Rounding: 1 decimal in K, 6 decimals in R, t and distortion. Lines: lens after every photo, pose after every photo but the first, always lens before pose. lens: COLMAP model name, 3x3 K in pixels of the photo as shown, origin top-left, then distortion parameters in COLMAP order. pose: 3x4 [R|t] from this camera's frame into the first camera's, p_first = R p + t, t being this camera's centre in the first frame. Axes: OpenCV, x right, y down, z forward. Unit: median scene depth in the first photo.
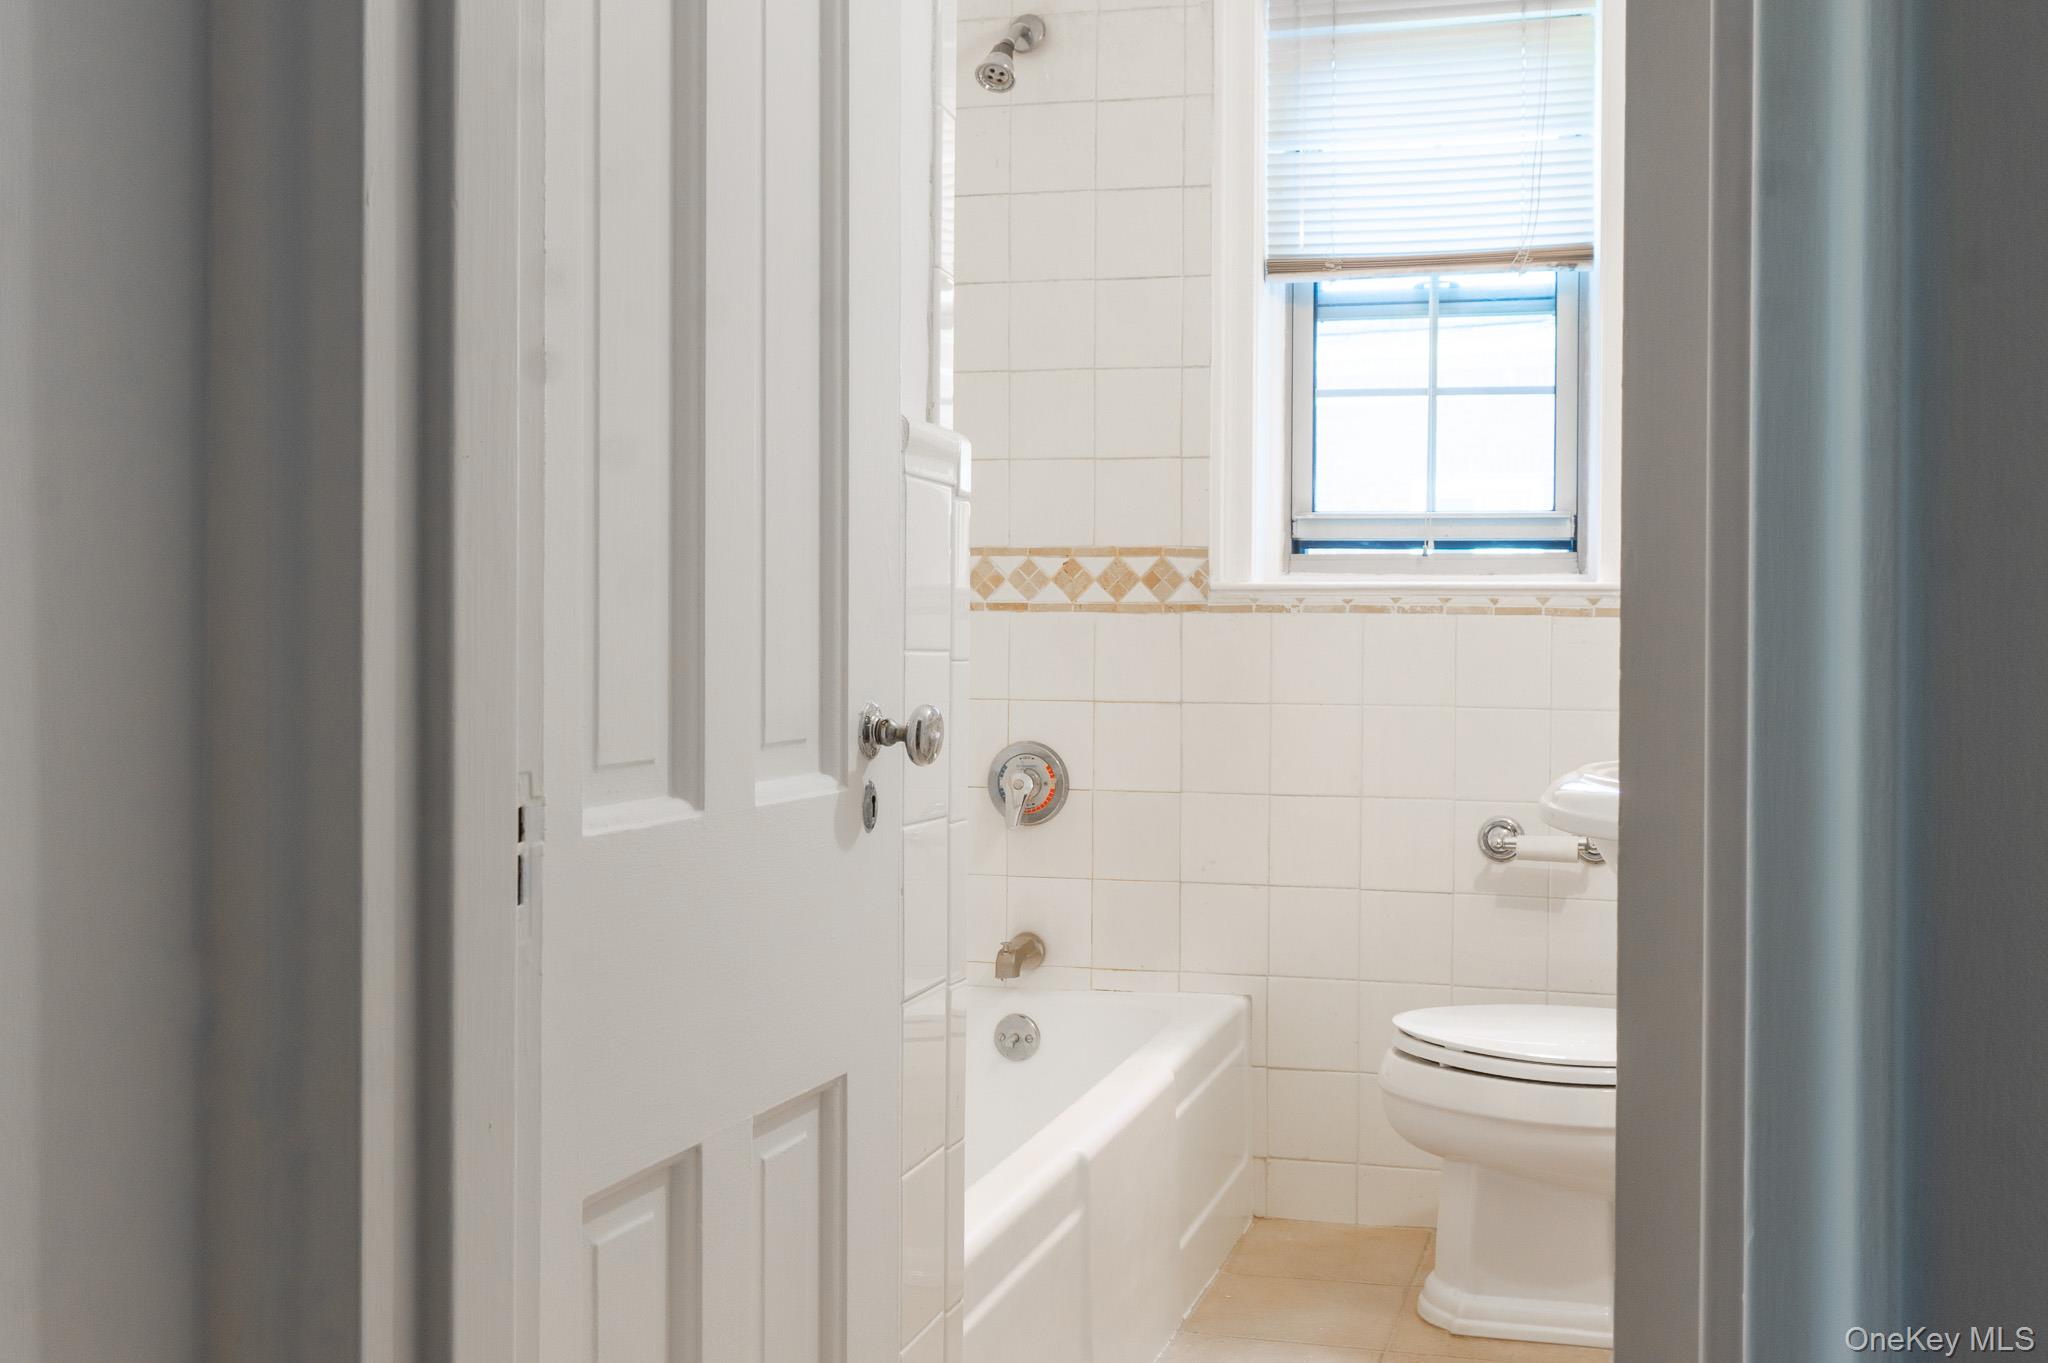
lens RADIAL K [[2213.6, 0, 1030.2], [0, 2213.6, 638.8], [0, 0, 1]] dist [0.000794, 0.020619]
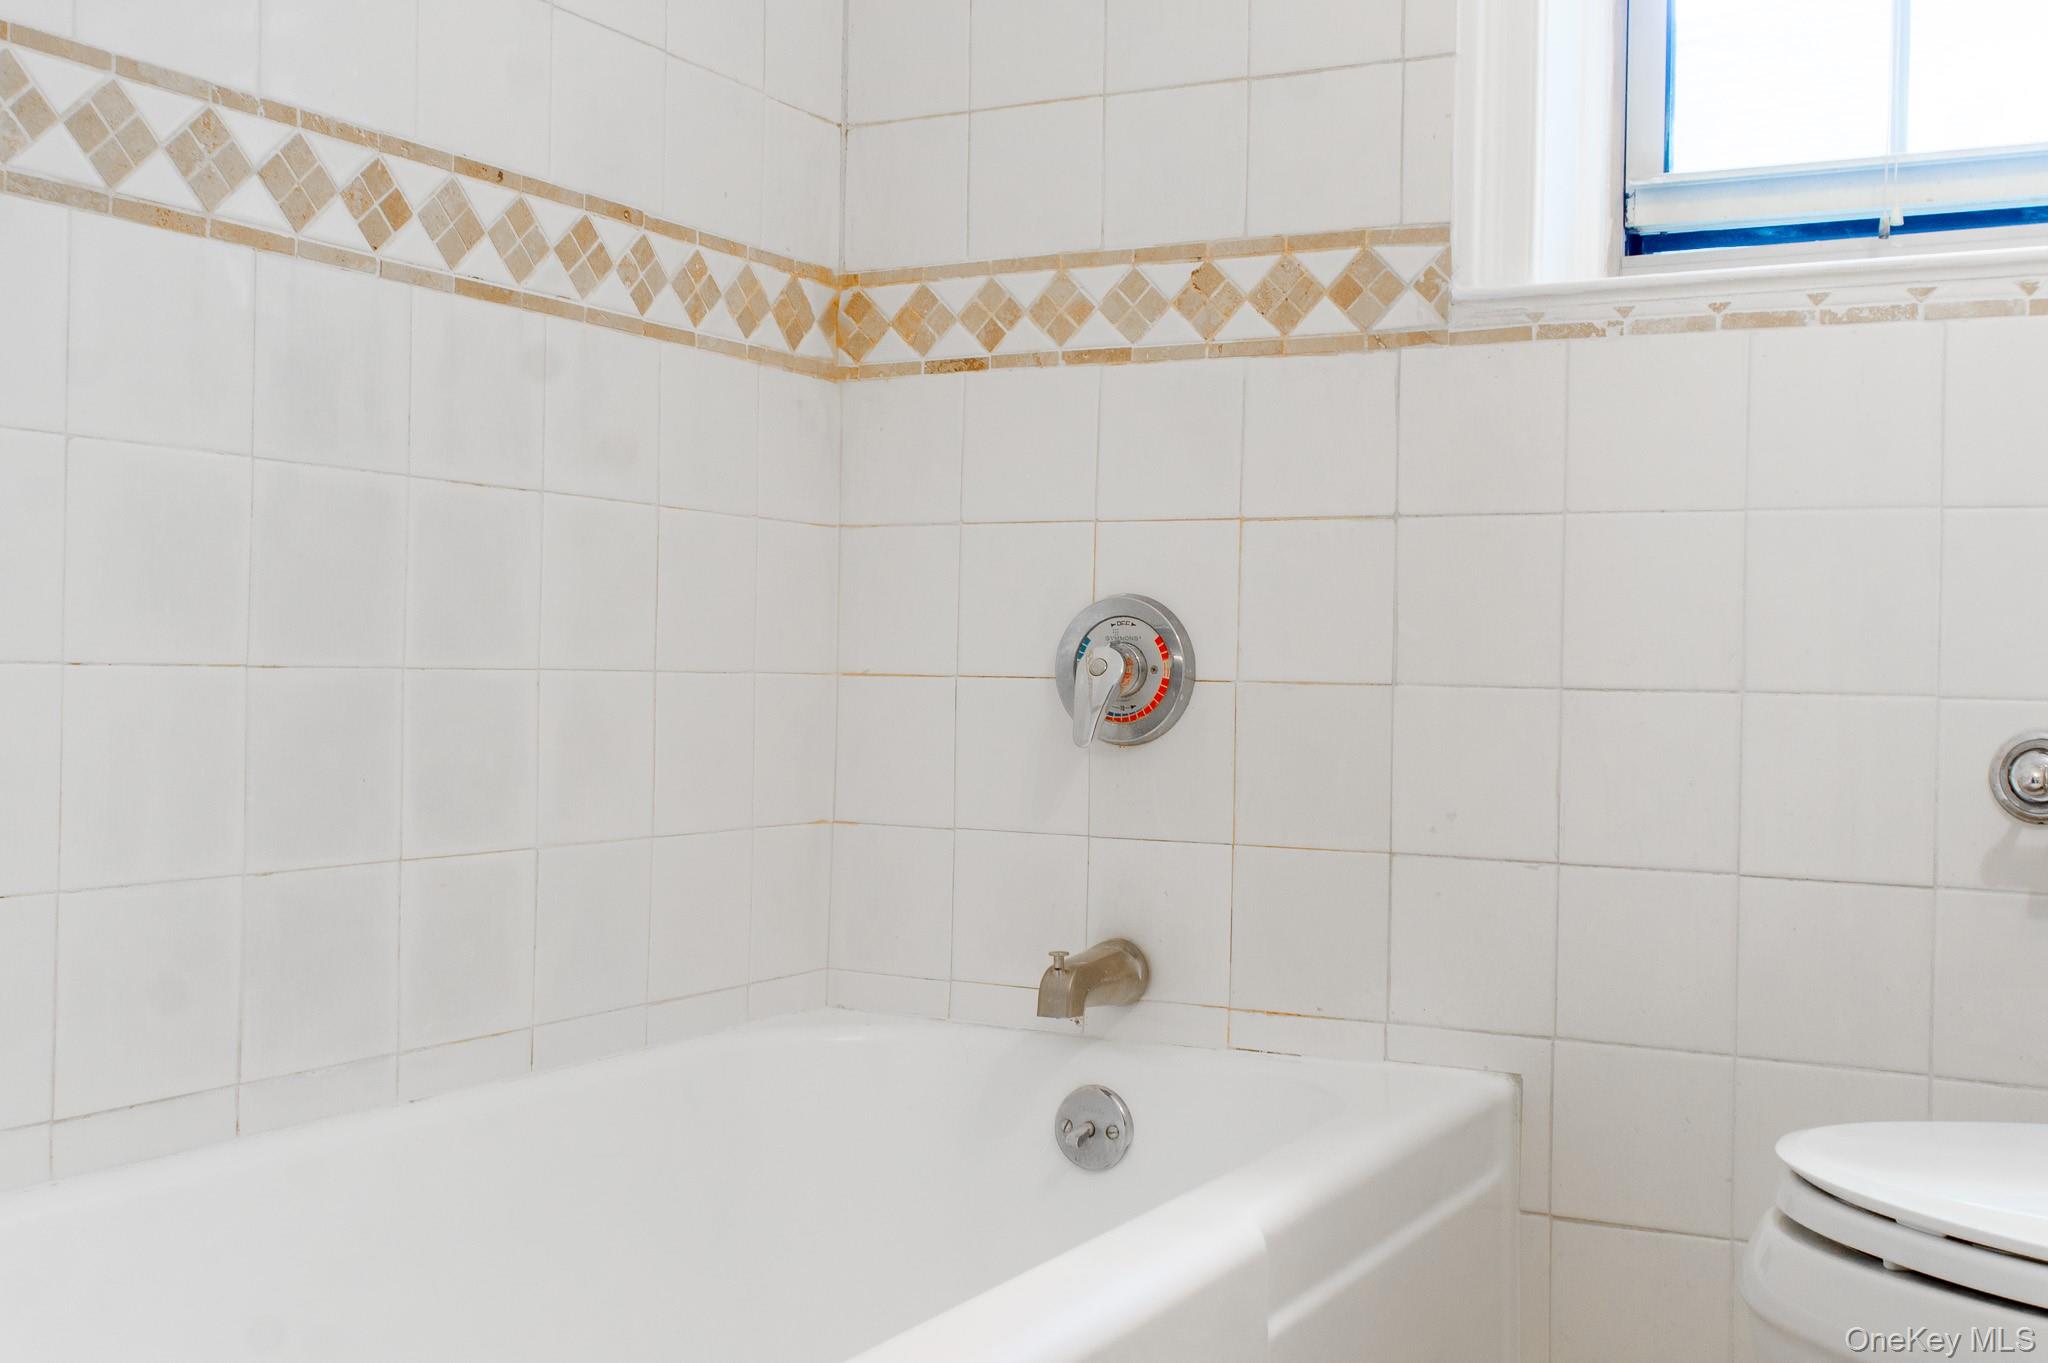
lens RADIAL K [[2213.6, 0, 1030.2], [0, 2213.6, 638.8], [0, 0, 1]] dist [0.000794, 0.020619]
pose [[0.976316, 0.010723, -0.216085, 0.097297], [-0.015443, 0.999677, -0.020165, 0.070186], [0.215799, 0.023024, 0.976166, 0.459523]]
